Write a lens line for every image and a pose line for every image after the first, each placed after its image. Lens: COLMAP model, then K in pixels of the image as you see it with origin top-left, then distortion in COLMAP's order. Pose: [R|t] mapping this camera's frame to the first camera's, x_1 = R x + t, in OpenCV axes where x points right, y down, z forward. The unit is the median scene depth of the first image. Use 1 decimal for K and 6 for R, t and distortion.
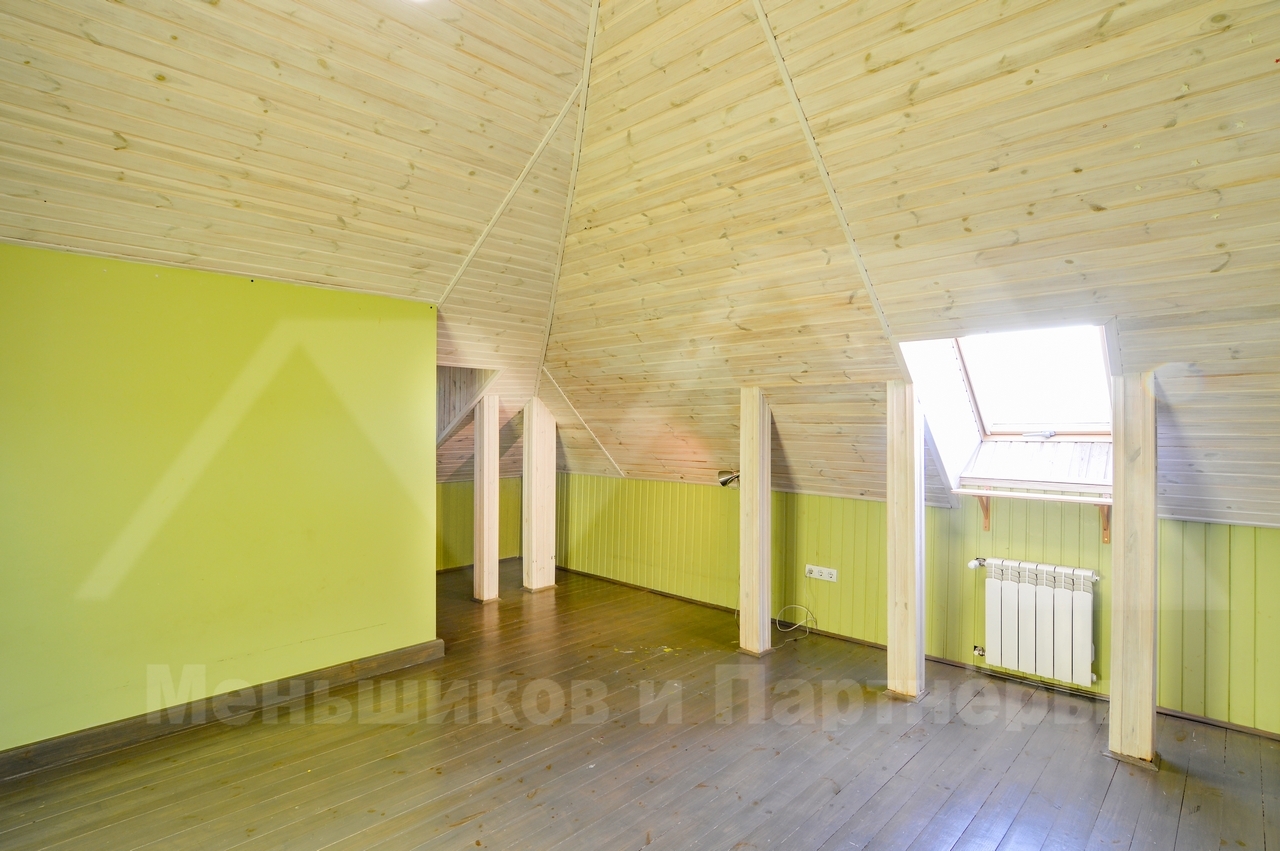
lens RADIAL K [[645.2, 0, 632.0], [0, 645.2, 424.8], [0, 0, 1]] dist [-0.016482, 0.002533]
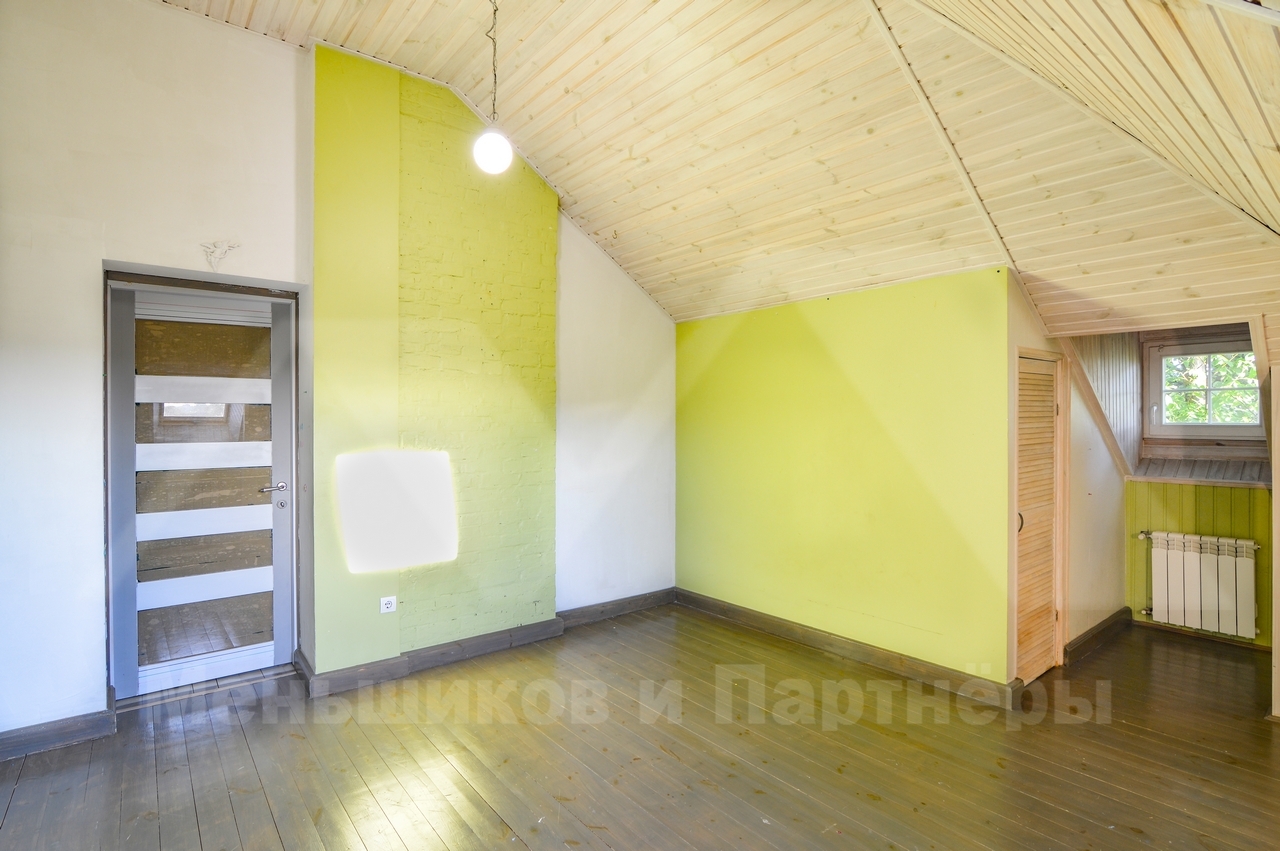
lens RADIAL K [[645.2, 0, 631.3], [0, 645.2, 421.2], [0, 0, 1]] dist [-0.016482, 0.002533]
pose [[-0.132702, 0.002027, -0.991154, 0.732712], [0.001766, 0.999997, 0.001809, 0.005108], [0.991154, -0.001510, -0.132705, 0.867830]]
